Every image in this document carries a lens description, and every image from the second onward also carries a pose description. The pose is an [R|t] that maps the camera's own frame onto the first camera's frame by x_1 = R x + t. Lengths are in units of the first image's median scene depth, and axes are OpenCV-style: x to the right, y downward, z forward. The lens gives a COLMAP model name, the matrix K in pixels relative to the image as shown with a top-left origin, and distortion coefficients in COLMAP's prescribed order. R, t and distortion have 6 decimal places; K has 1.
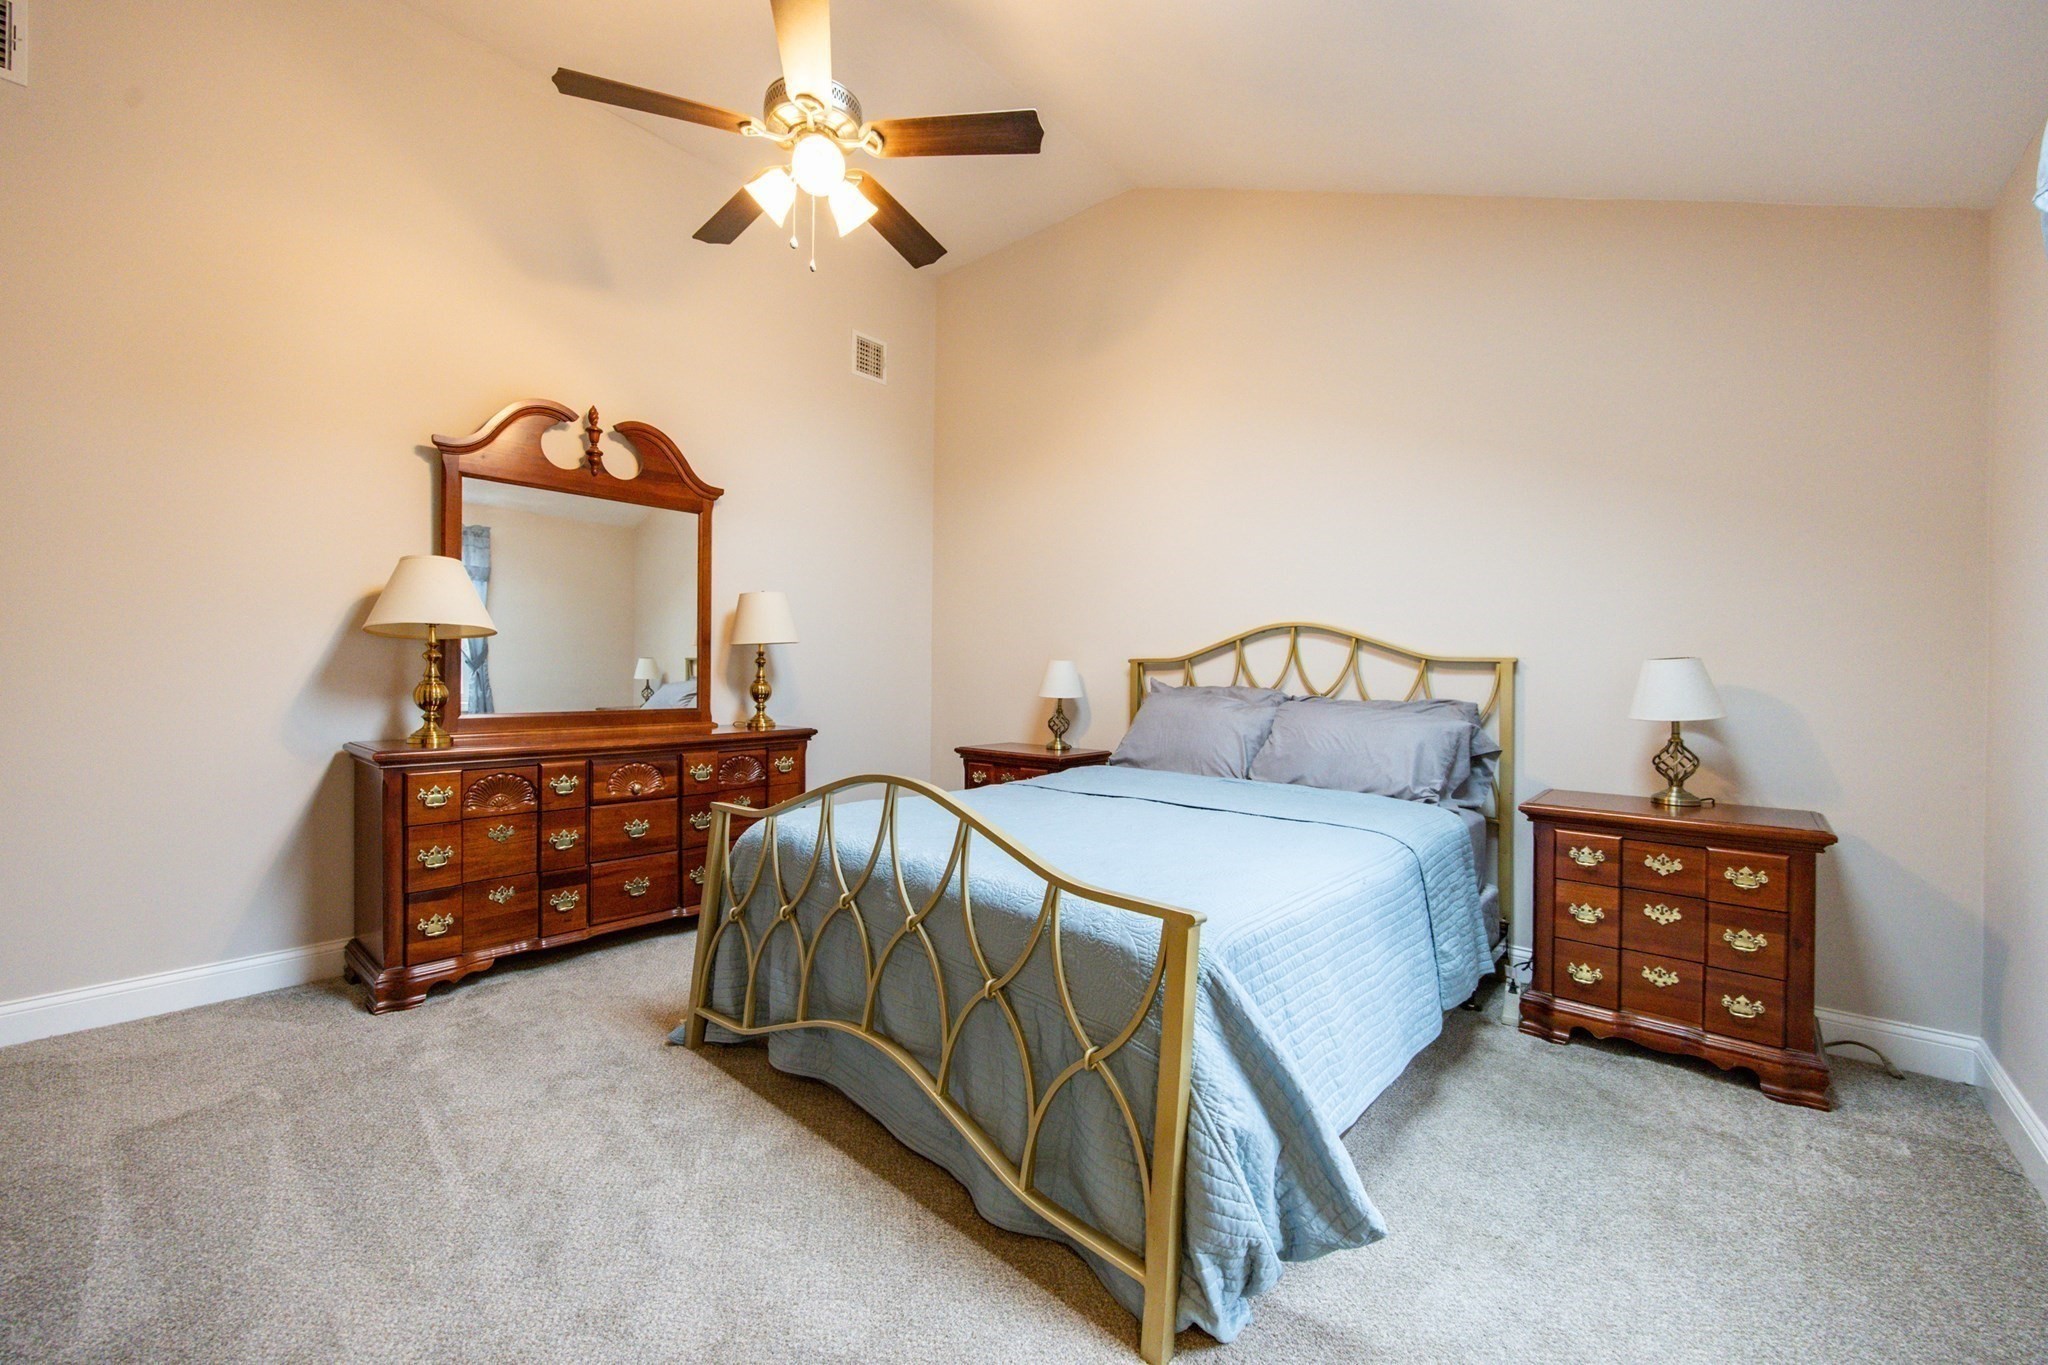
lens RADIAL K [[813.1, 0, 987.6], [0, 813.1, 682.0], [0, 0, 1]] dist [-0.001822, -0.000058]
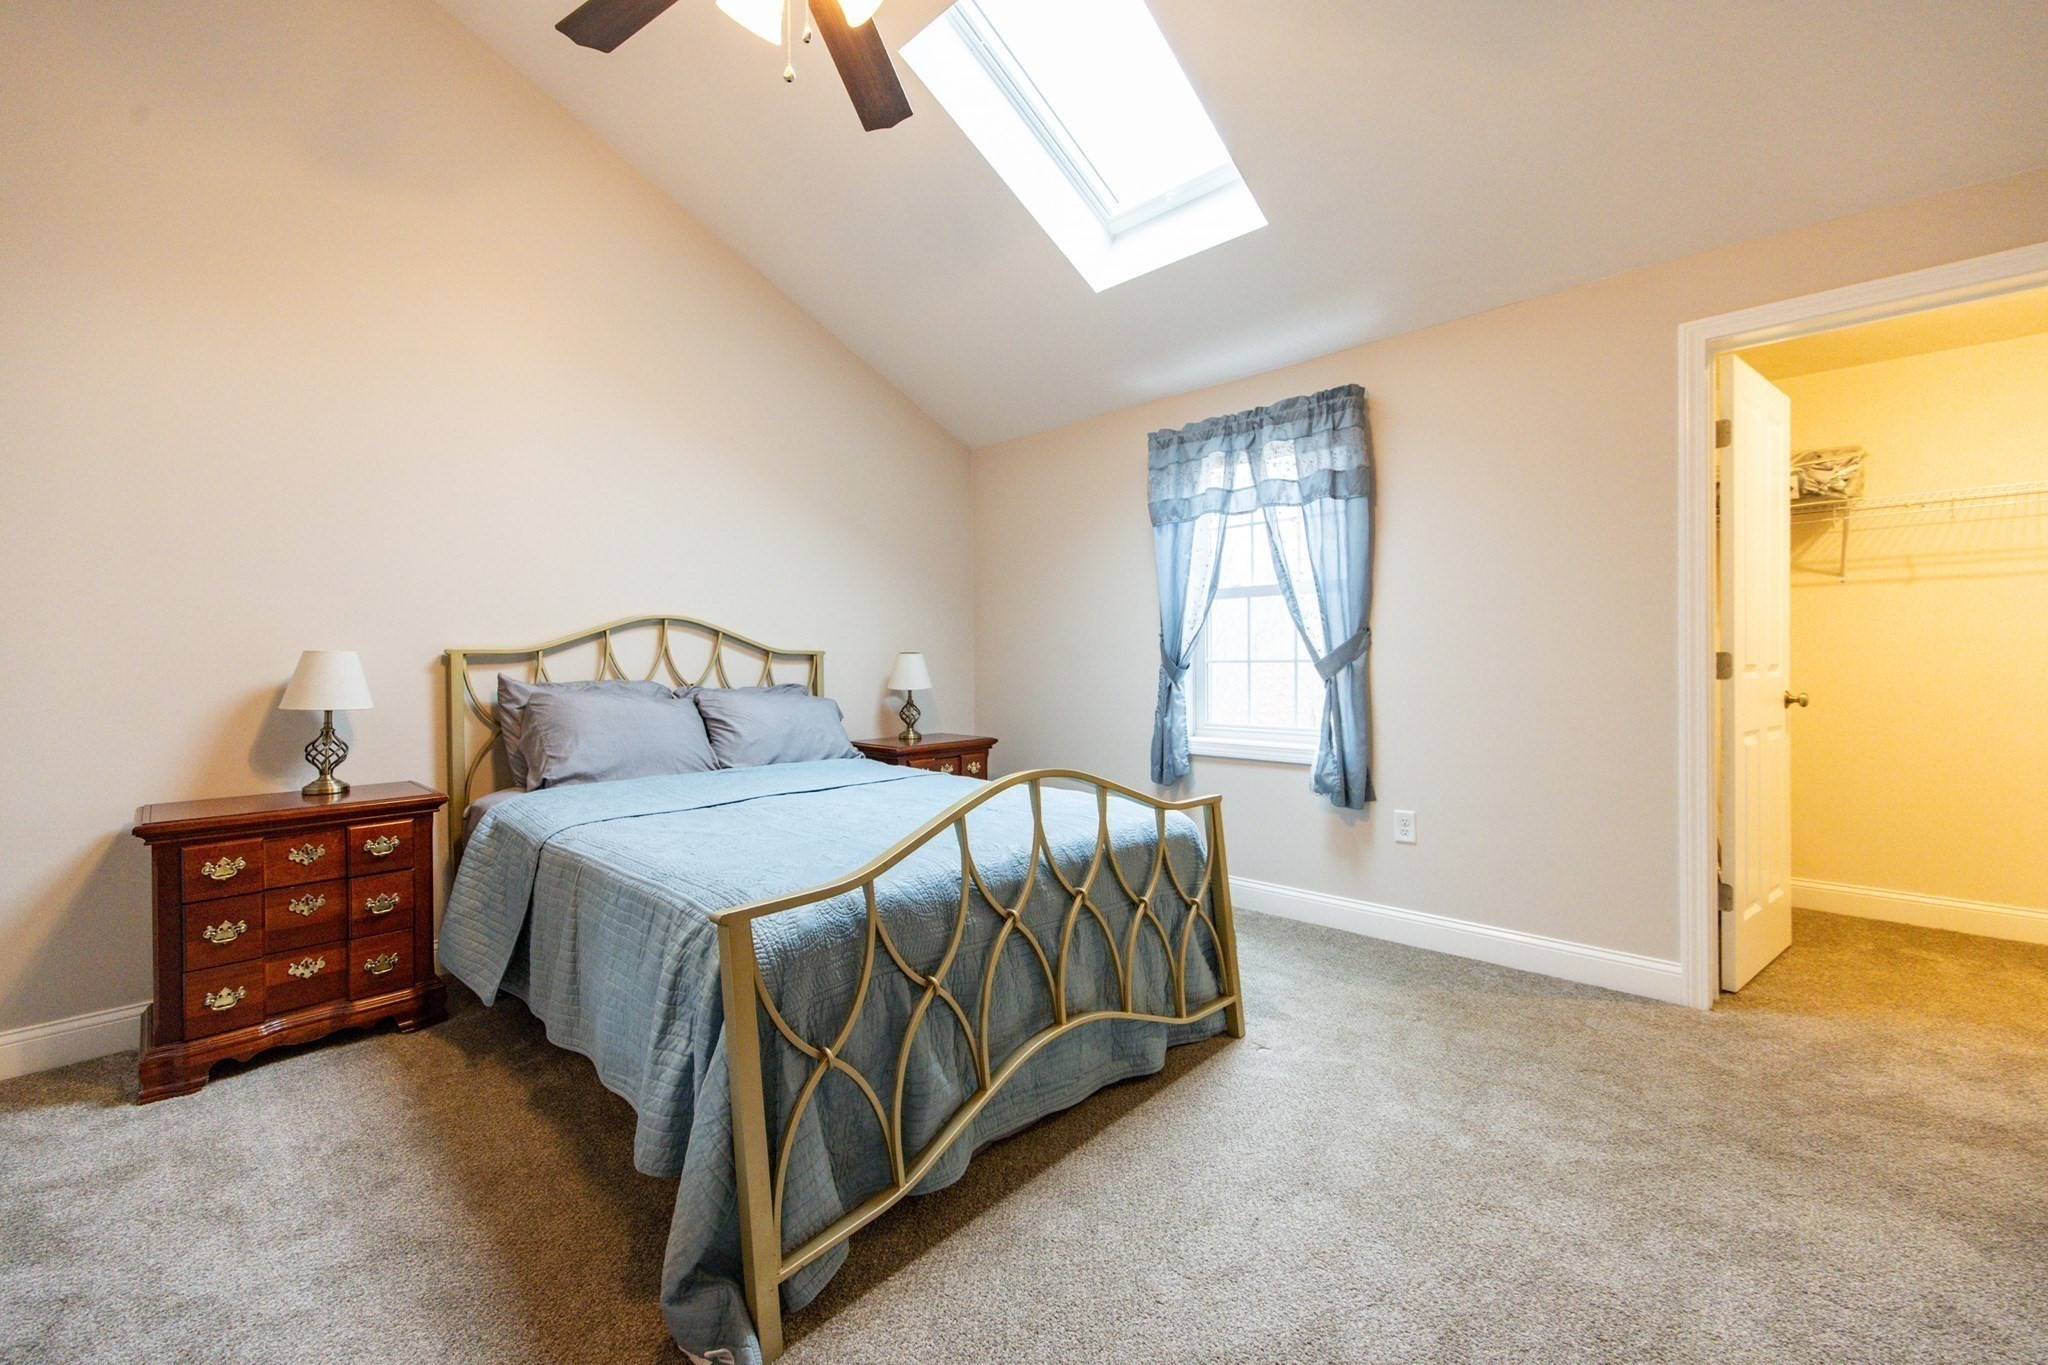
lens RADIAL K [[814.7, 0, 985.4], [0, 814.7, 666.4], [0, 0, 1]] dist [-0.000048, -0.000038]
pose [[0.024314, -0.015330, 0.999587, -0.600914], [0.021736, 0.999654, 0.014803, -0.015211], [-0.999468, 0.021367, 0.024638, 0.553084]]
